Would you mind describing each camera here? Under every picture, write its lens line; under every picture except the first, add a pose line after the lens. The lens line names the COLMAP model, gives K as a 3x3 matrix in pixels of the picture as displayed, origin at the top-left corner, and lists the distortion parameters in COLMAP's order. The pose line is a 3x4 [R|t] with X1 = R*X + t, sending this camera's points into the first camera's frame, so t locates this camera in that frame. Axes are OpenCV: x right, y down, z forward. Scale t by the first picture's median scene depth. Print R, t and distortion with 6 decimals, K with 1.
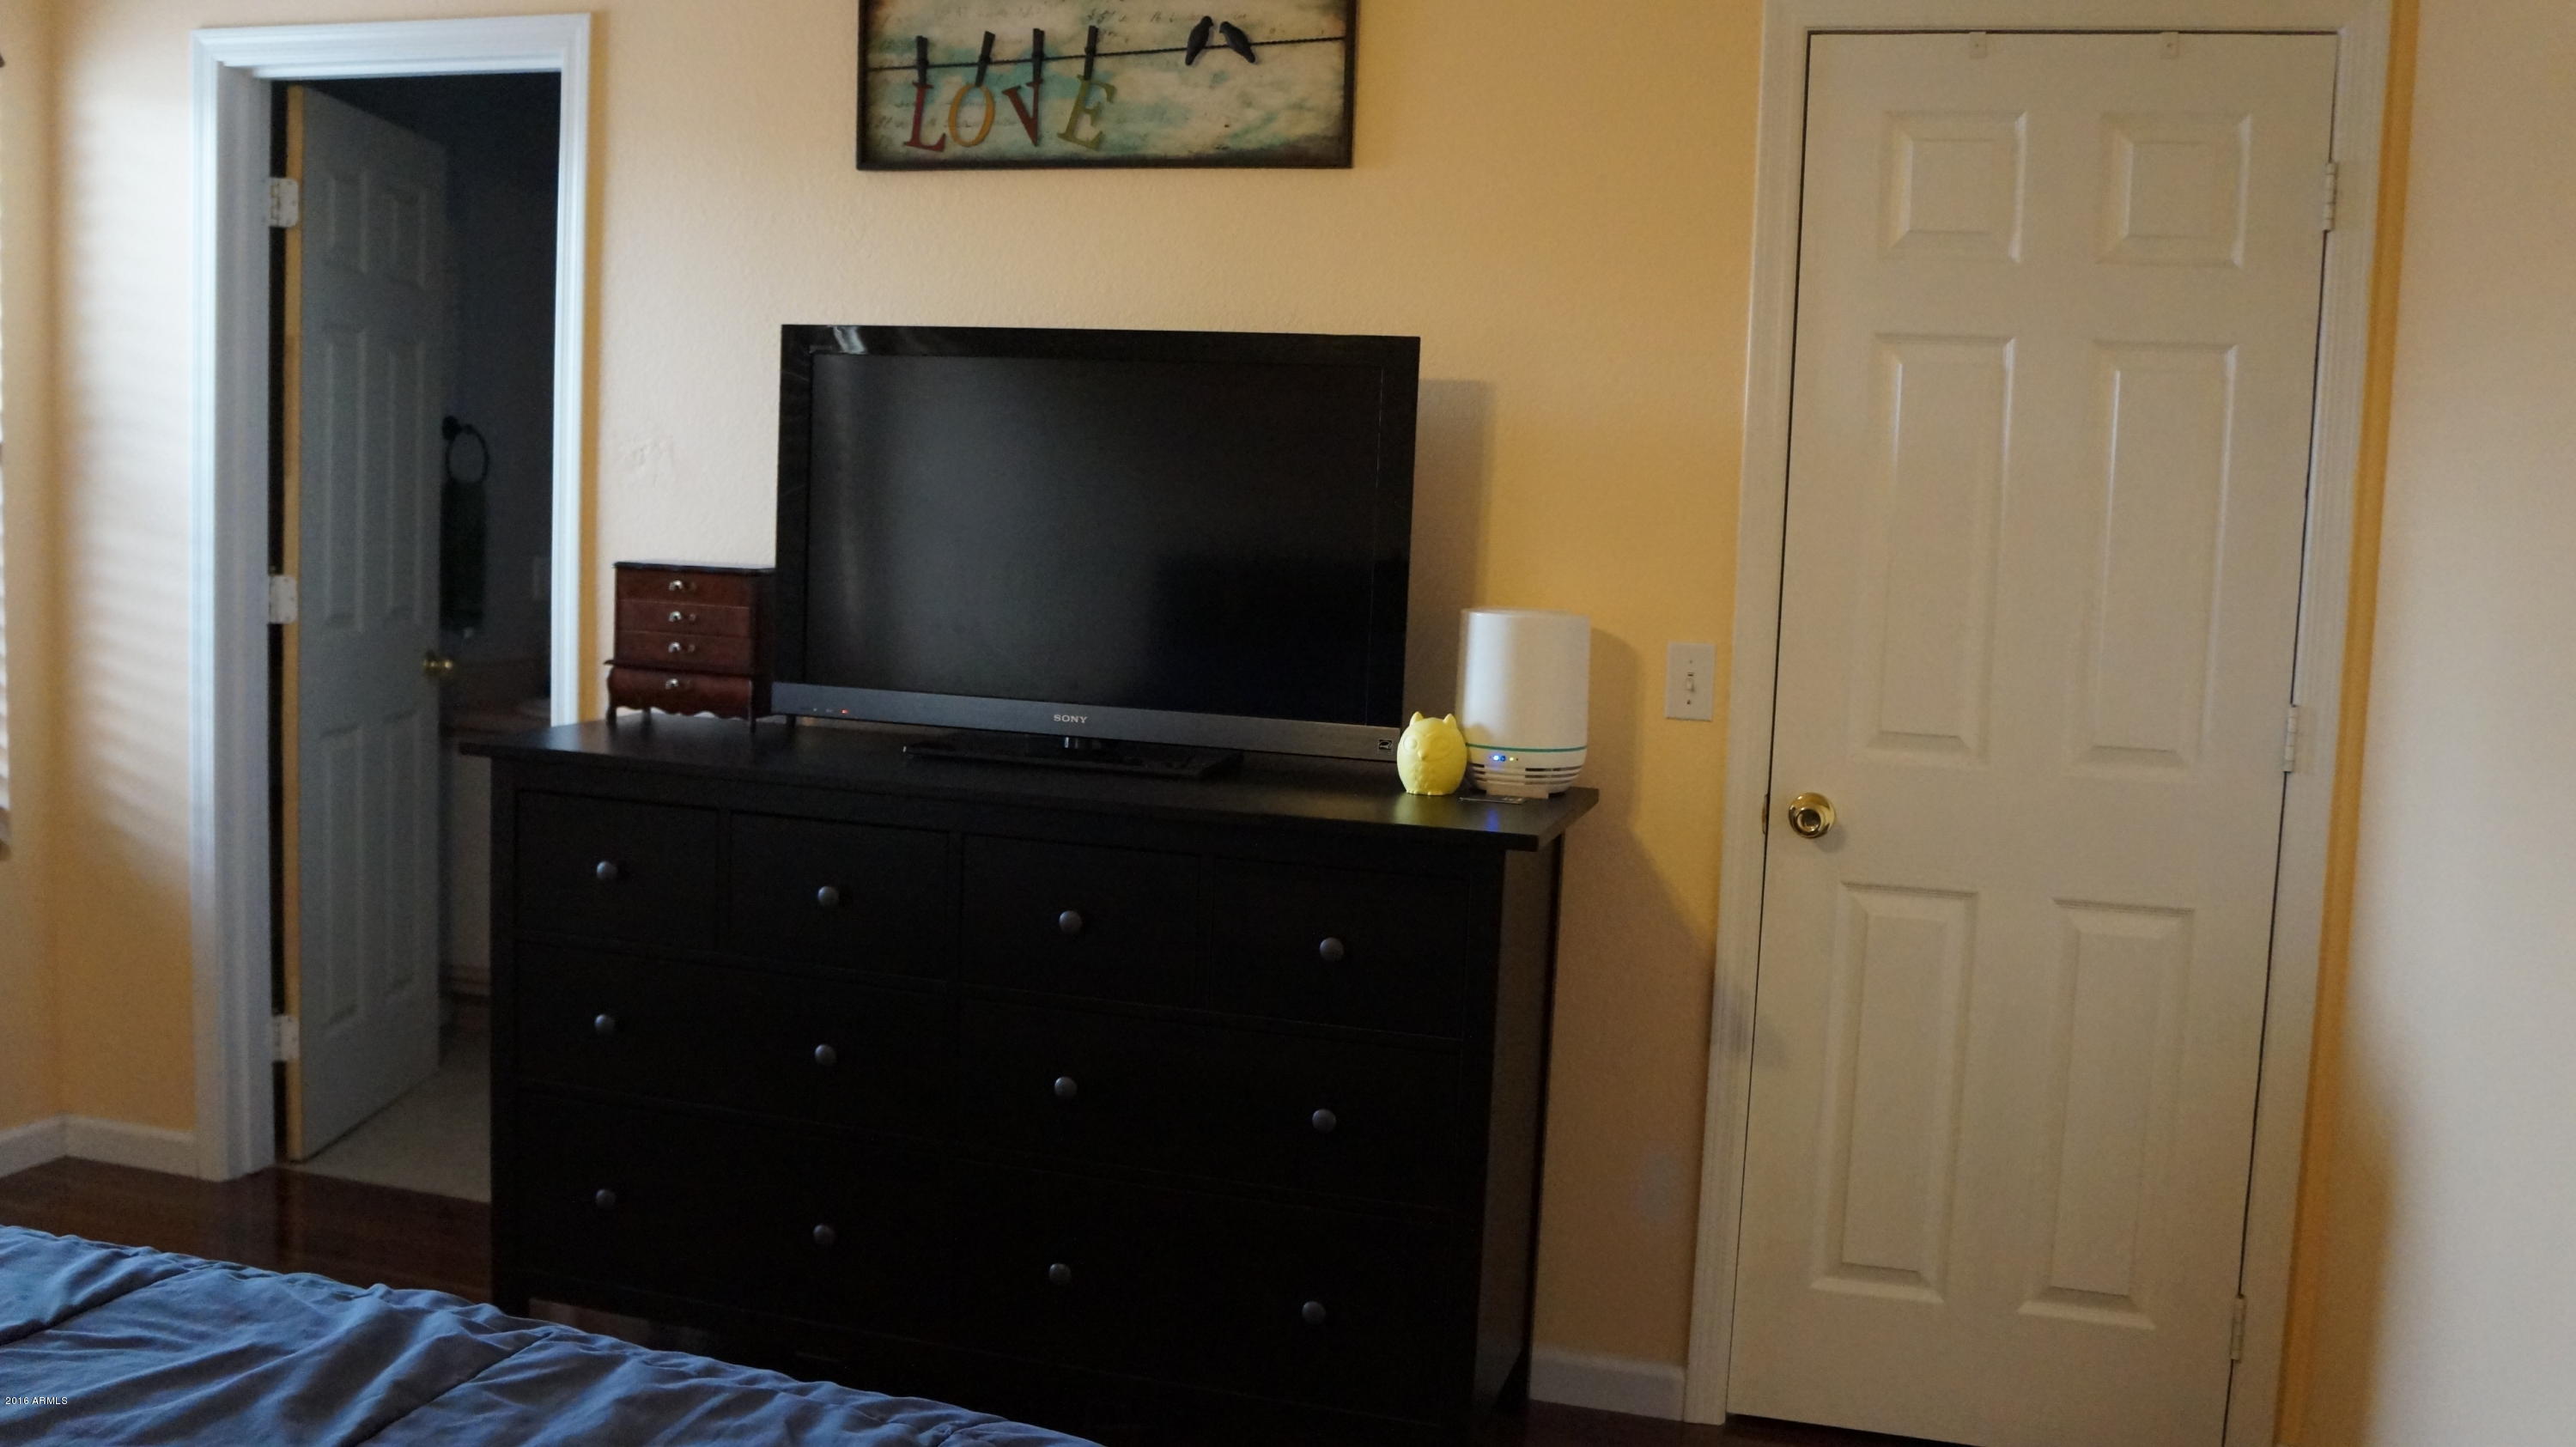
lens RADIAL K [[2263.8, 0, 1256.3], [0, 2263.8, 709.7], [0, 0, 1]] dist [-0.148836, 0.190946]
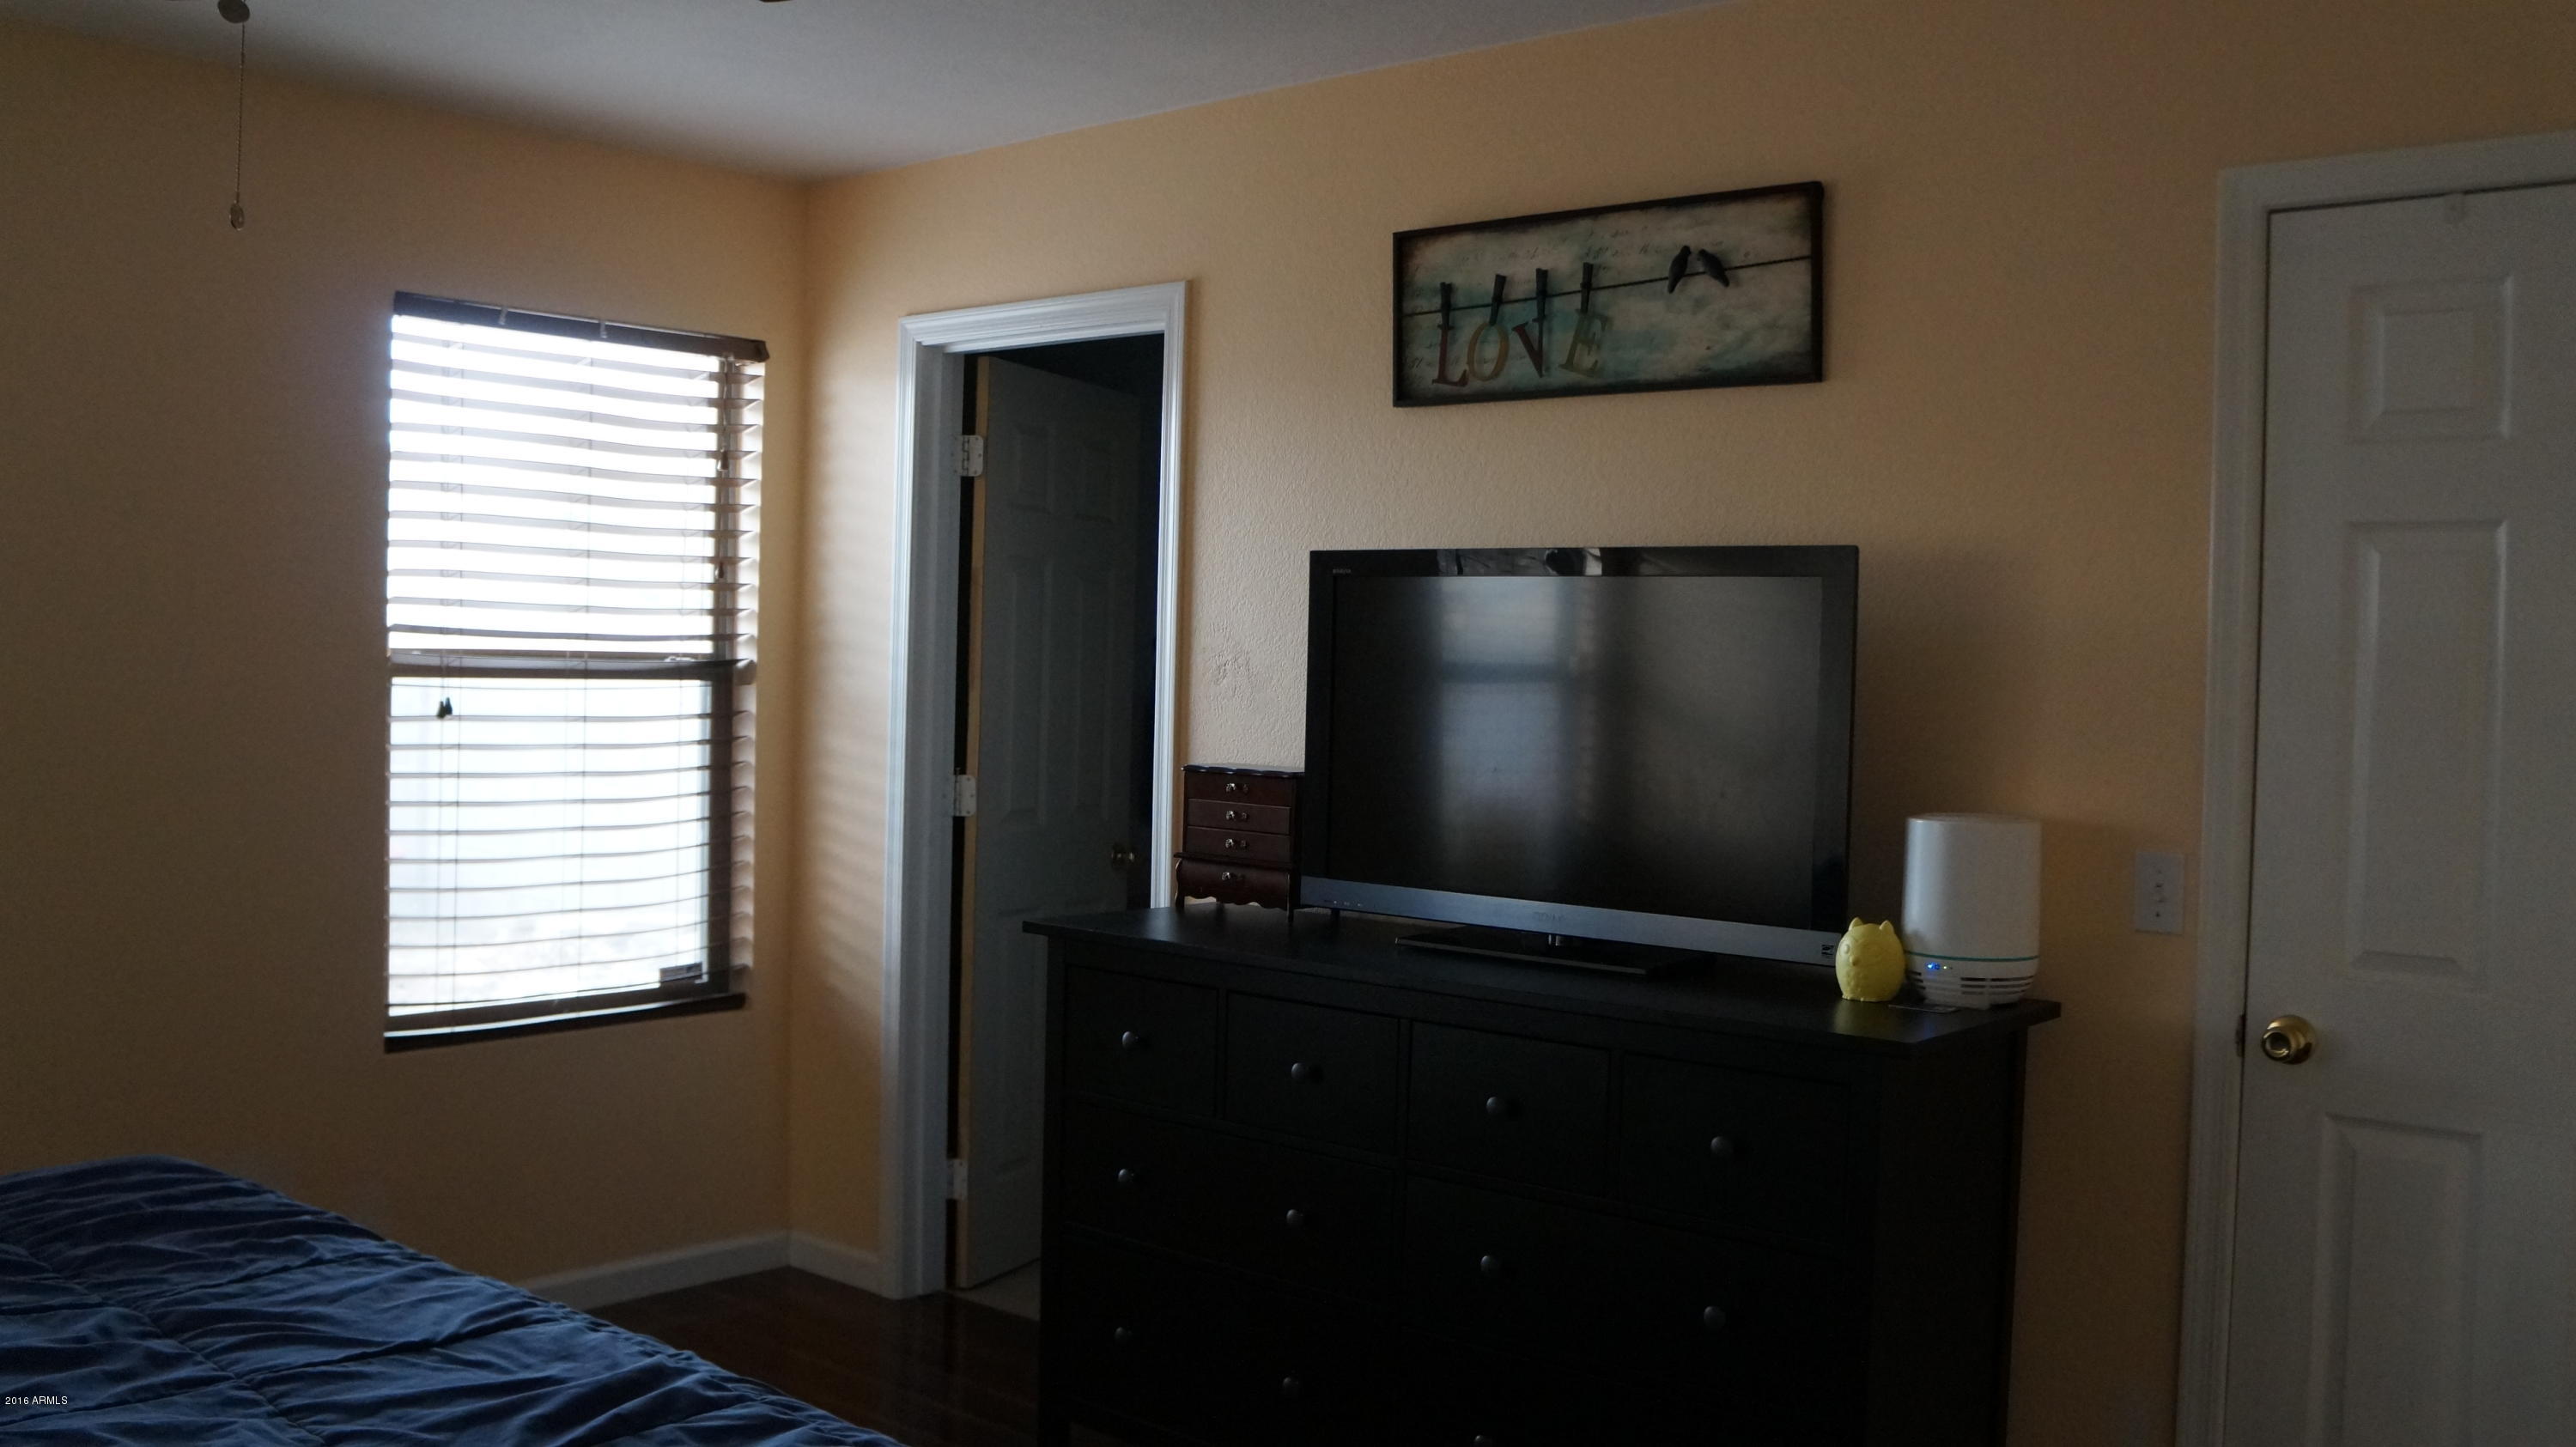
lens RADIAL K [[2263.8, 0, 1256.3], [0, 2263.8, 709.7], [0, 0, 1]] dist [-0.148836, 0.190946]
pose [[0.914545, -0.007740, -0.404411, 0.209248], [-0.028871, 0.996018, -0.084353, 0.000520], [0.403453, 0.088821, 0.910679, -0.016611]]
